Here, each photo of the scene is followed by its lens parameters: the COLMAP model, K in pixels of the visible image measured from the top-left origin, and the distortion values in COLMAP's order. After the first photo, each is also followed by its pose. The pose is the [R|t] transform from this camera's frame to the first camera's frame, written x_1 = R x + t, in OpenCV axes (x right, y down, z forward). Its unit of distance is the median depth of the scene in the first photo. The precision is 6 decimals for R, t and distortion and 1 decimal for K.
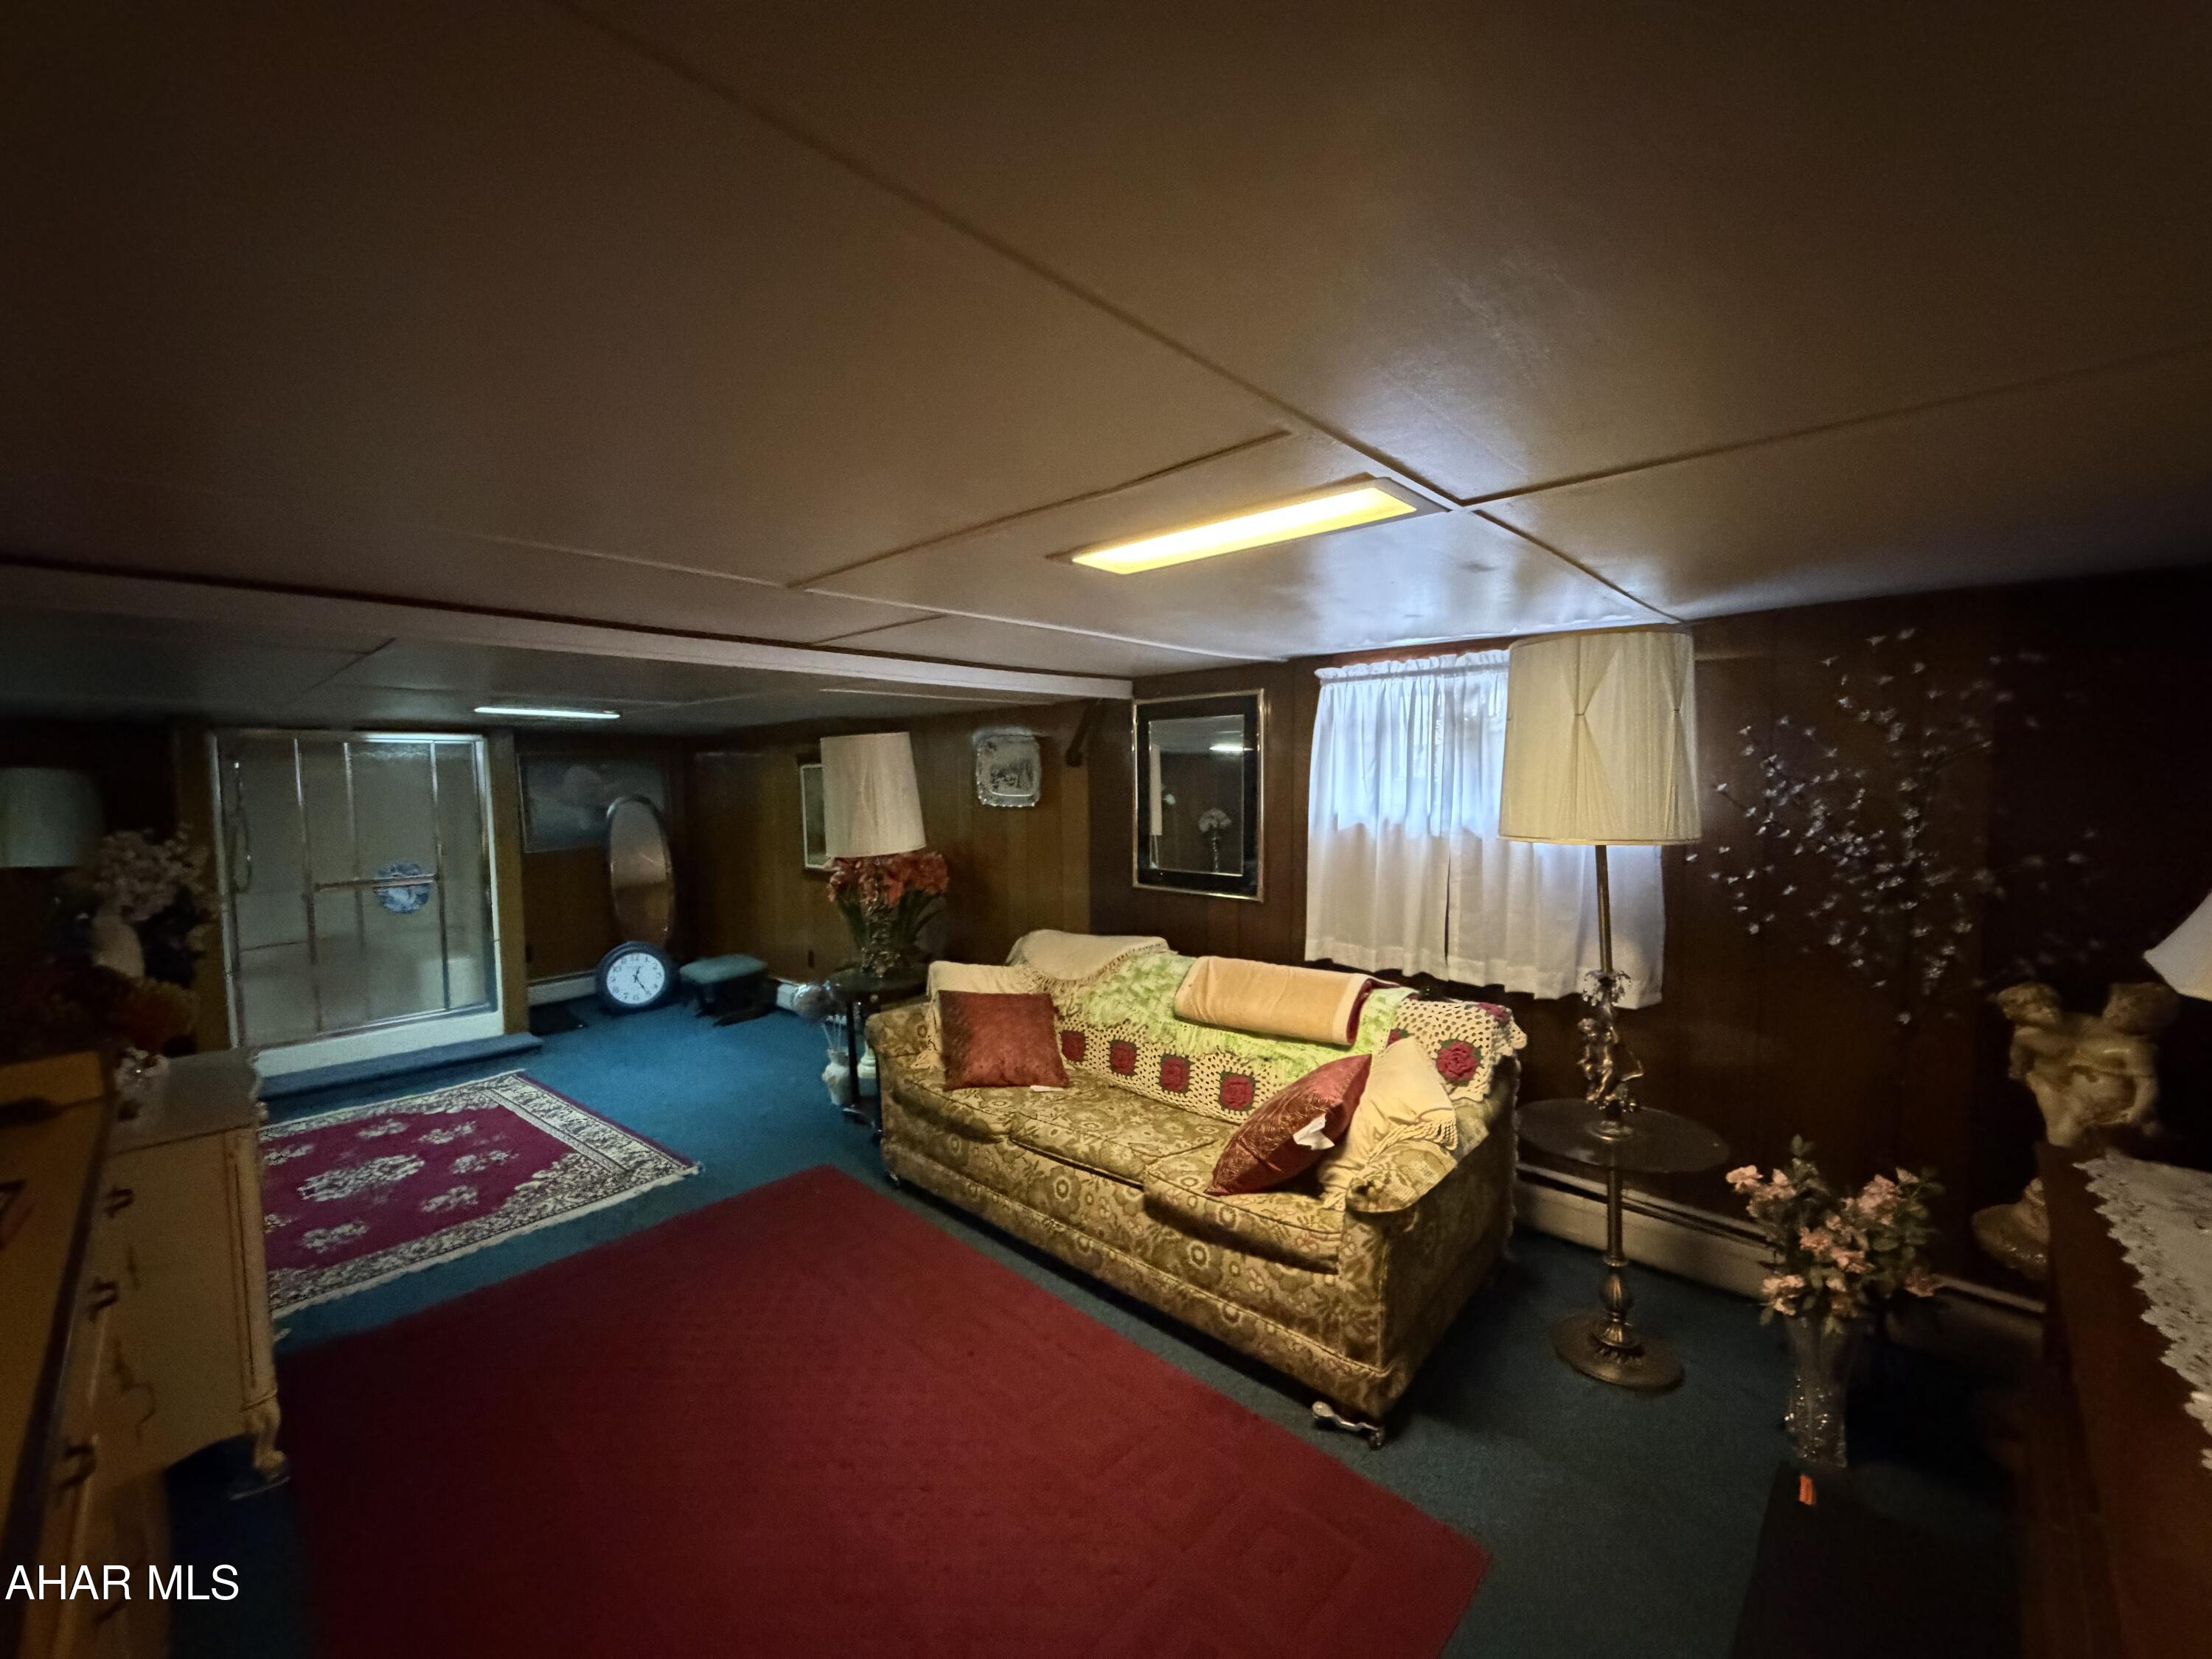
lens RADIAL K [[879.2, 0, 1113.3], [0, 879.2, 836.4], [0, 0, 1]] dist [0.000680, 0.000035]
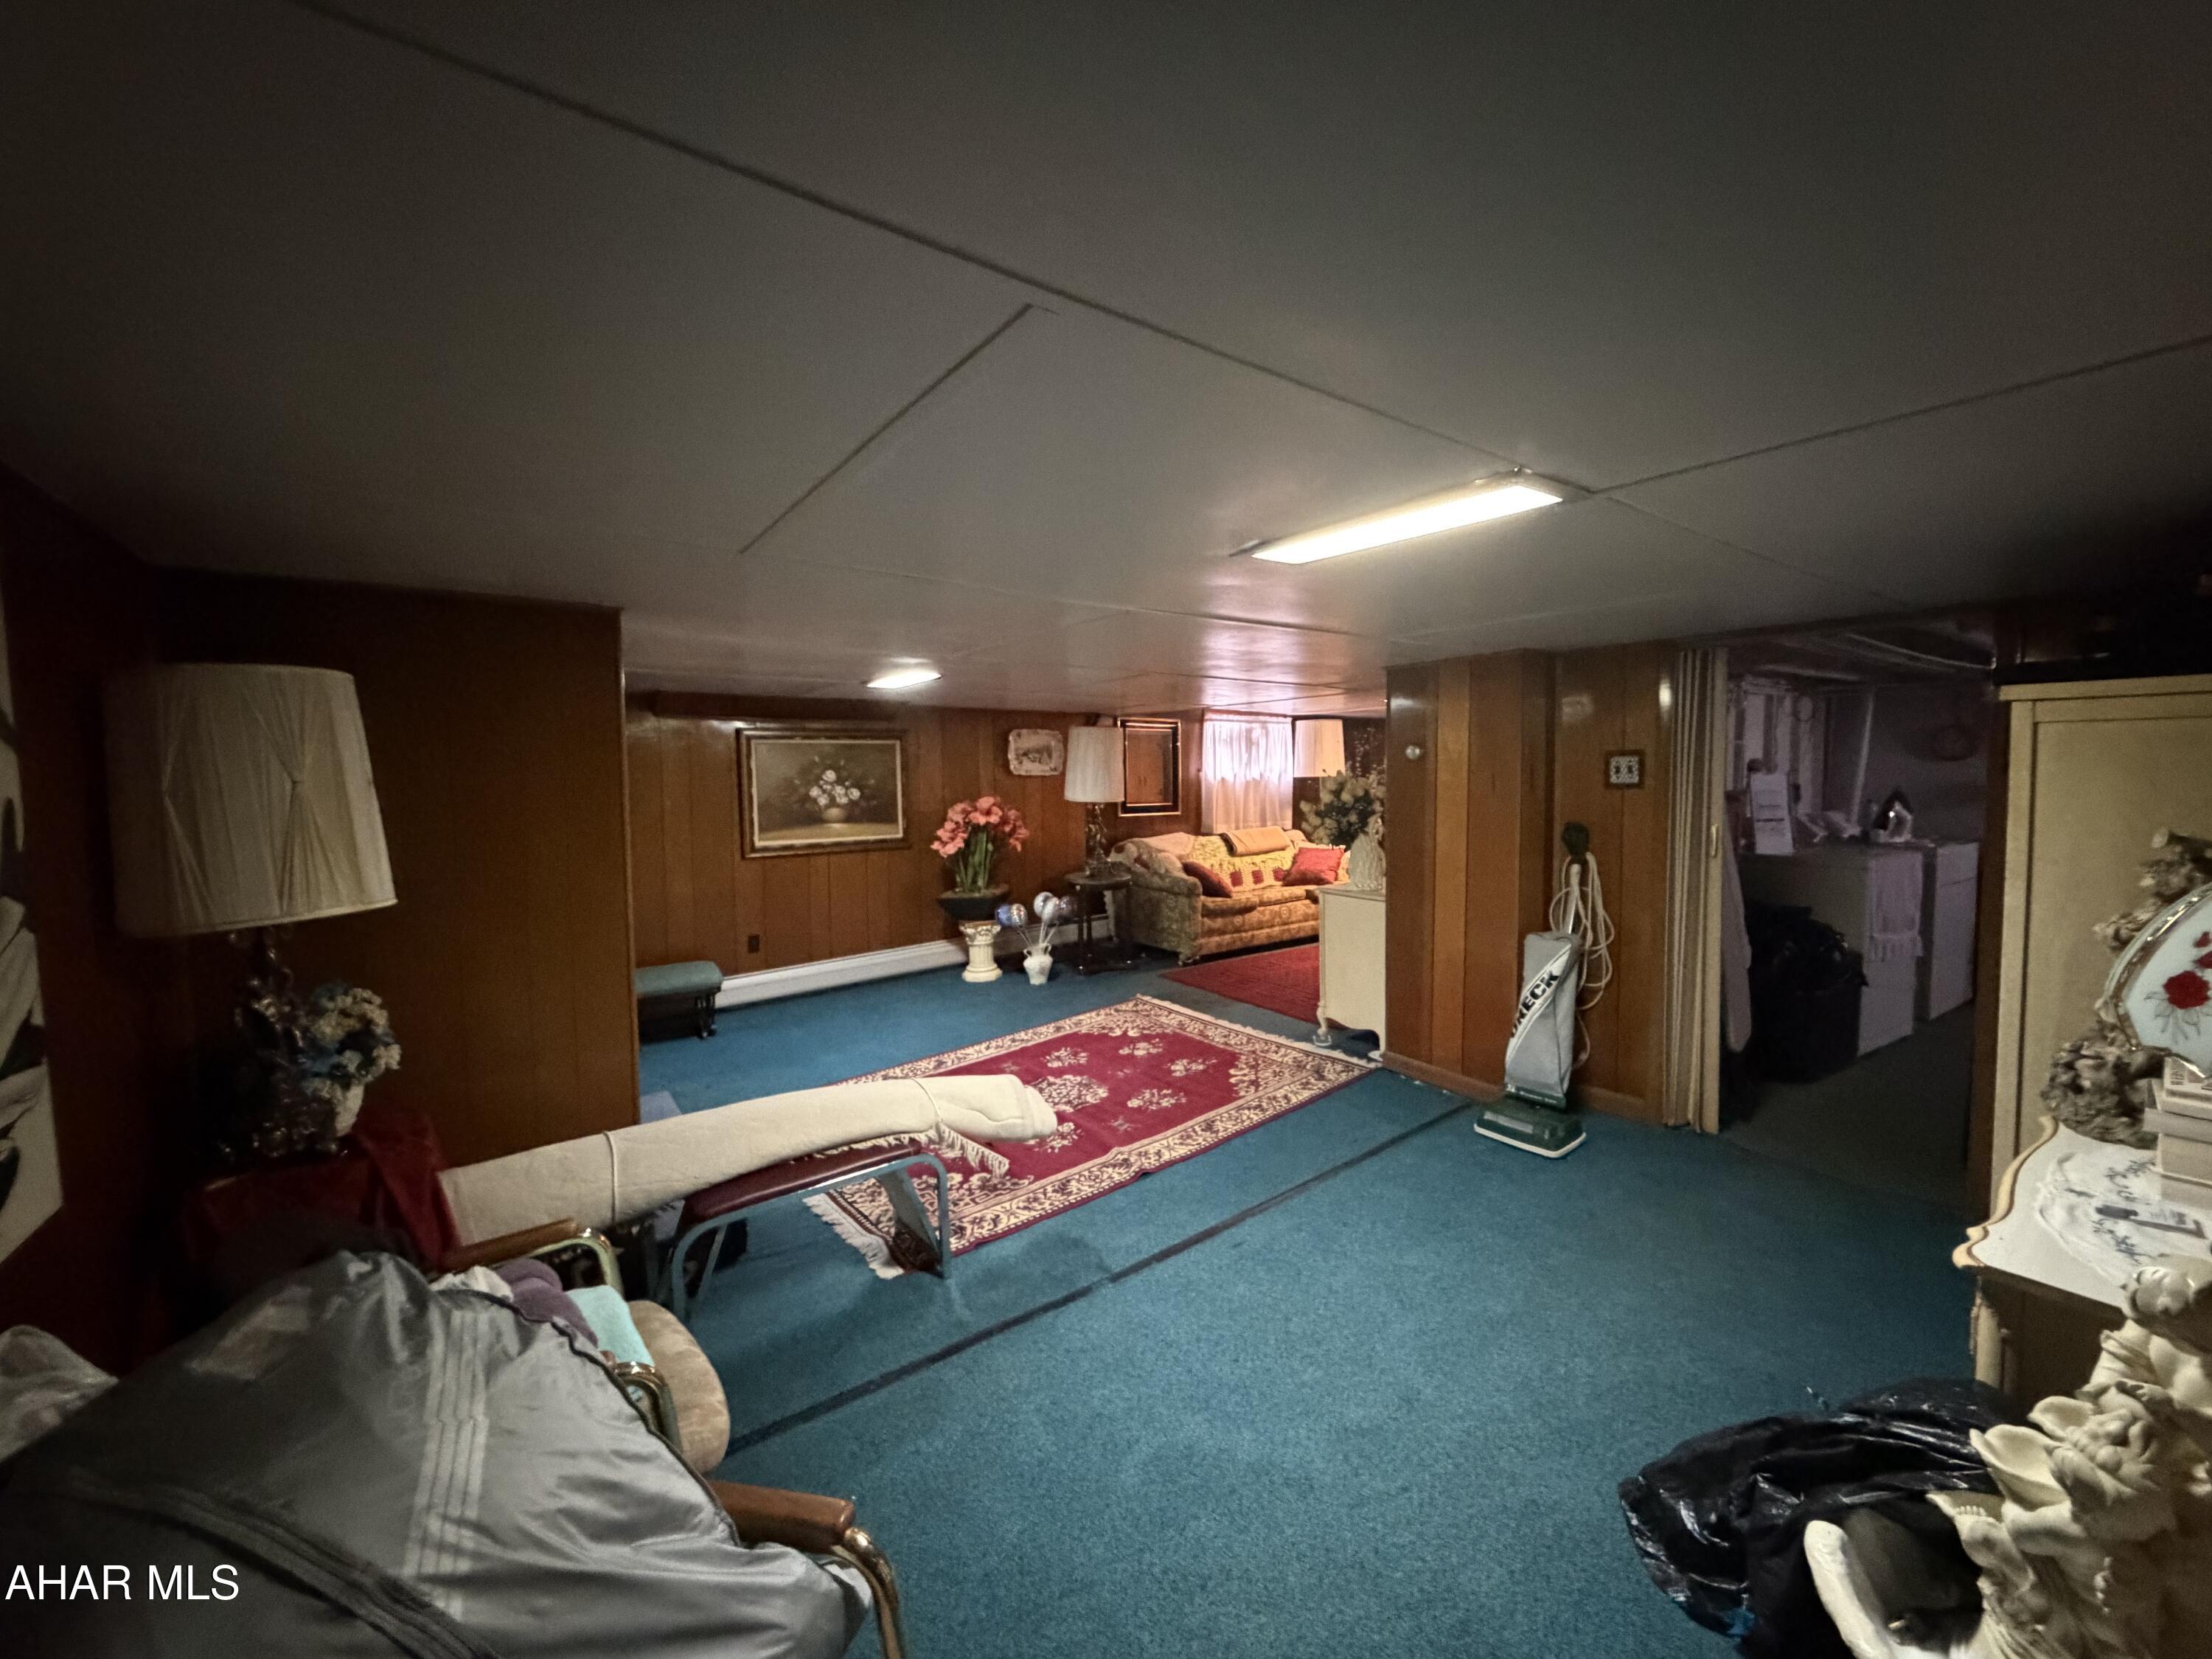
lens RADIAL K [[883.4, 0, 1101.9], [0, 883.4, 829.0], [0, 0, 1]] dist [-0.001052, -0.000039]
pose [[0.201474, -0.046680, 0.978381, -1.723607], [0.080473, 0.996276, 0.030962, 0.022190], [-0.976182, 0.072495, 0.204480, 0.627290]]
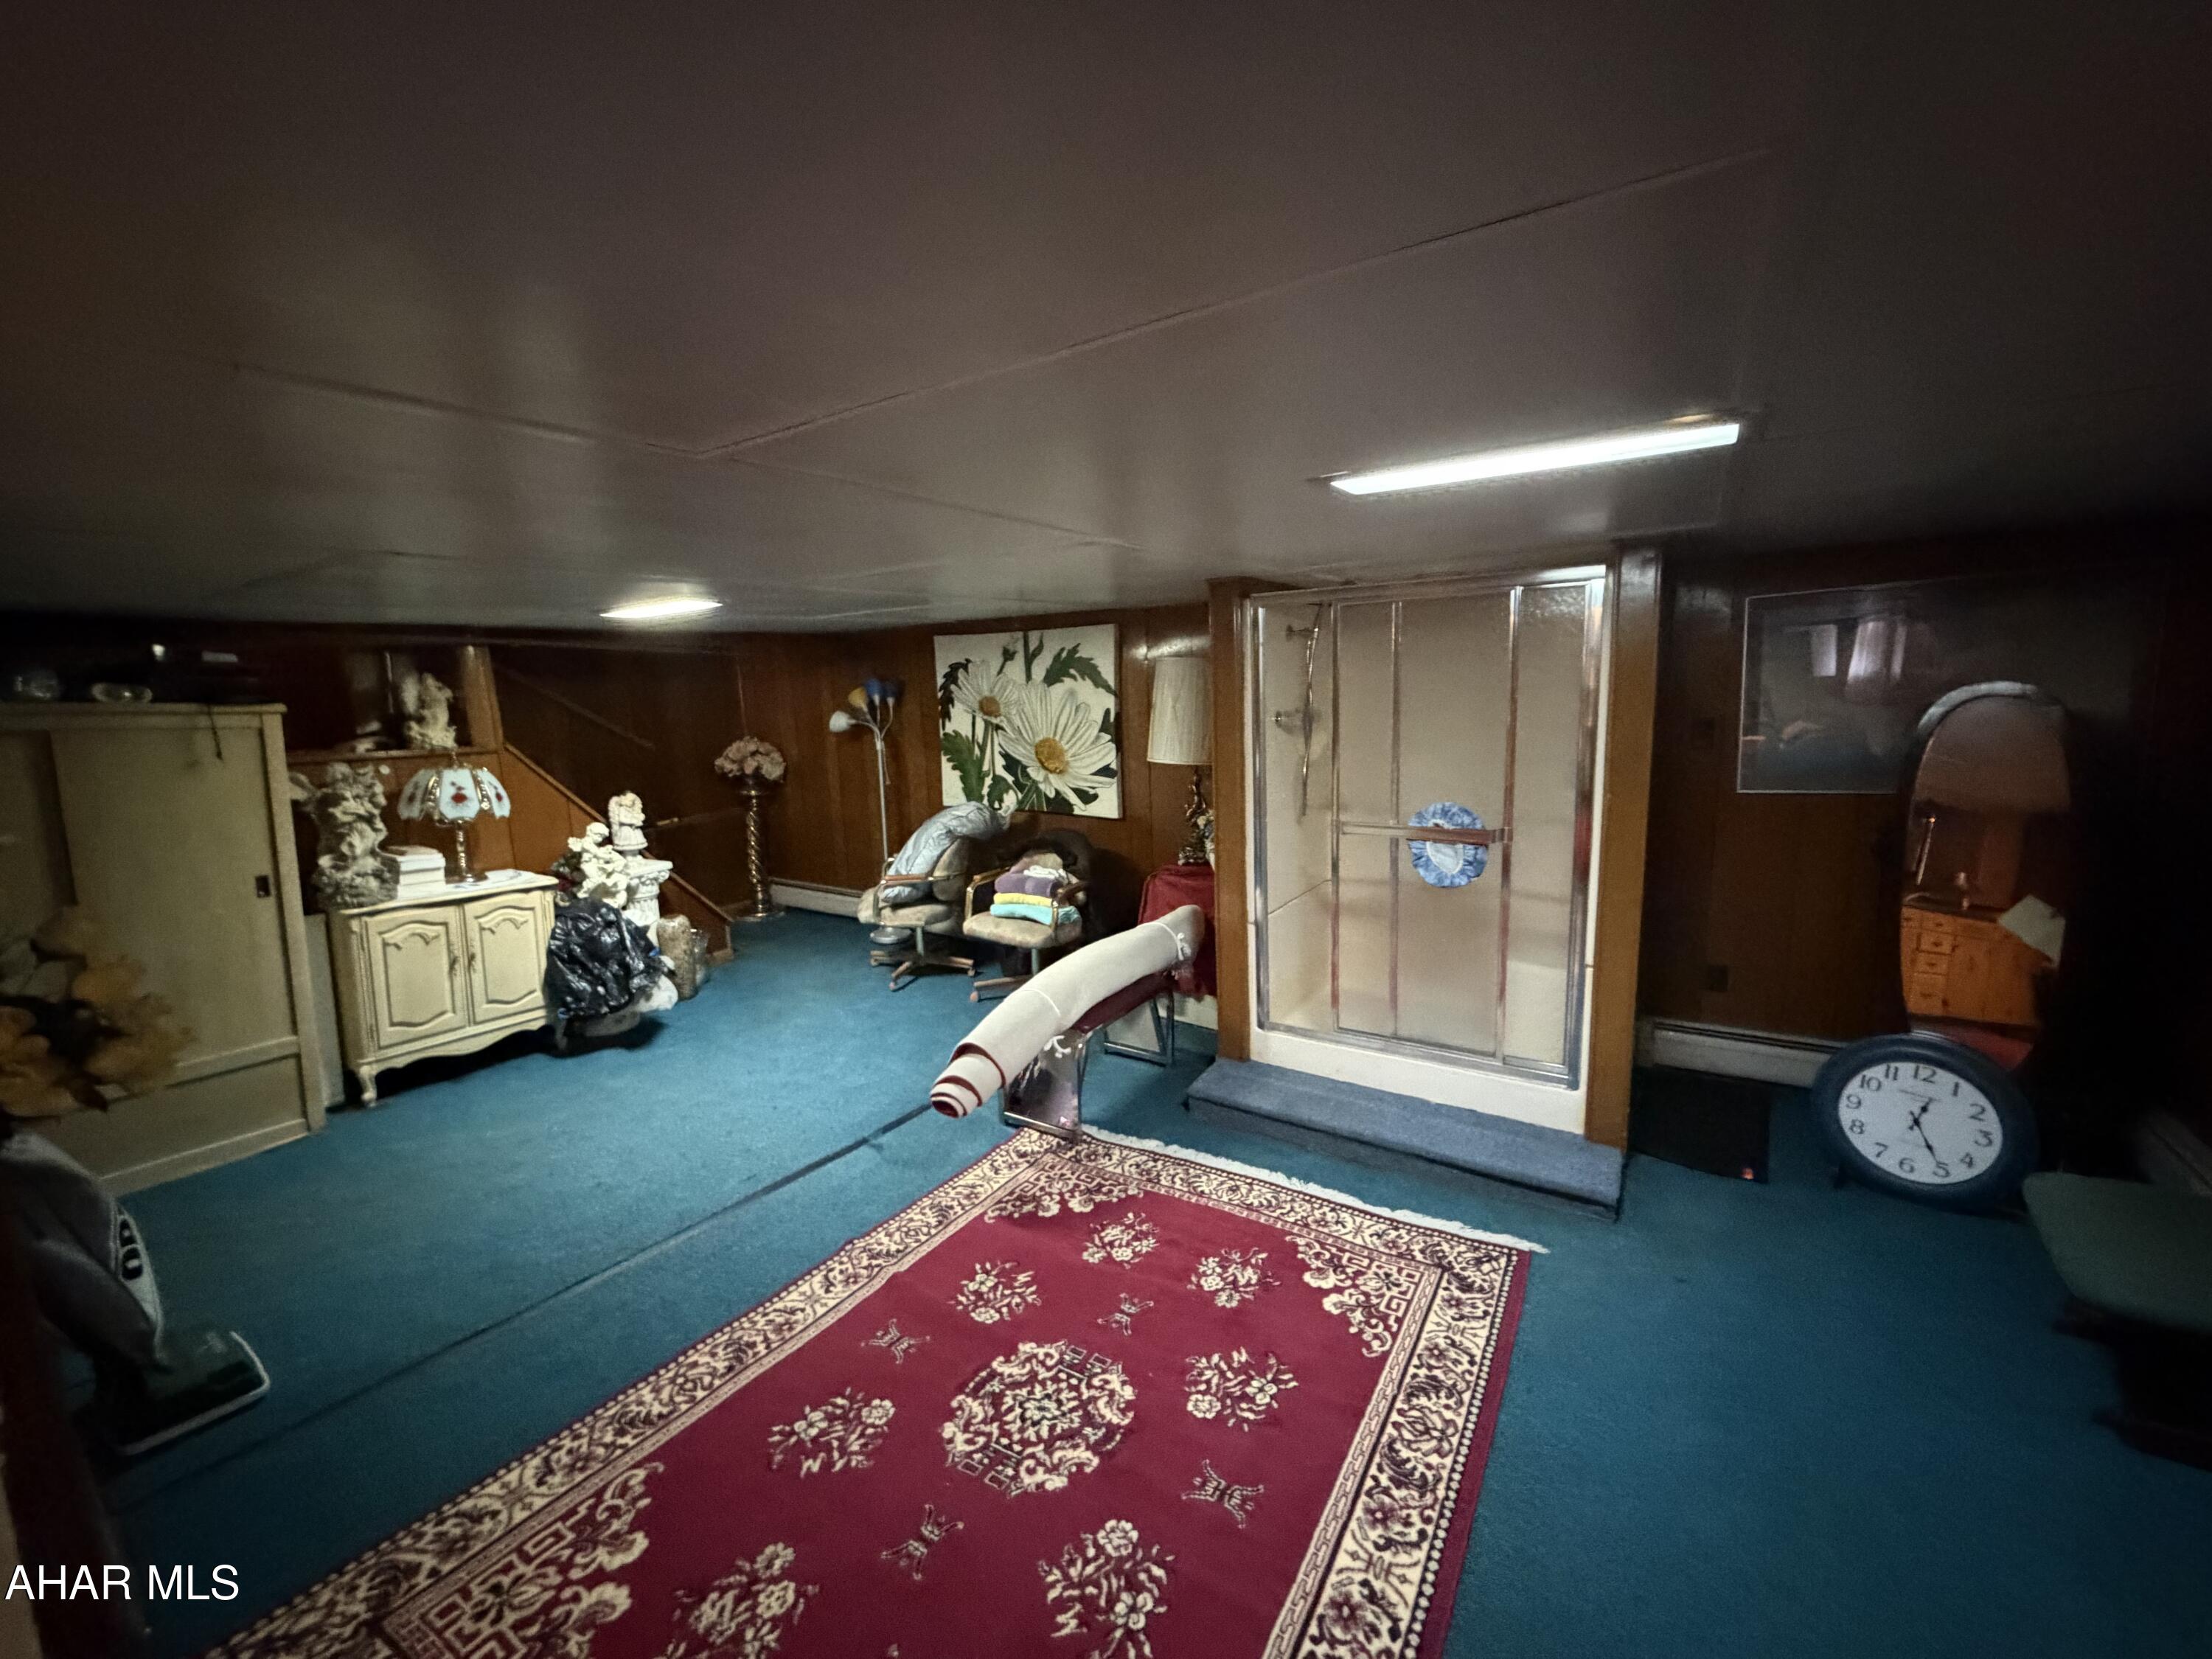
lens RADIAL K [[883.4, 0, 1101.9], [0, 883.4, 829.0], [0, 0, 1]] dist [-0.001052, -0.000039]
pose [[0.164521, 0.175246, -0.970681, -0.345234], [-0.039423, 0.984473, 0.171054, -0.052577], [0.985585, 0.010125, 0.168875, 0.847577]]
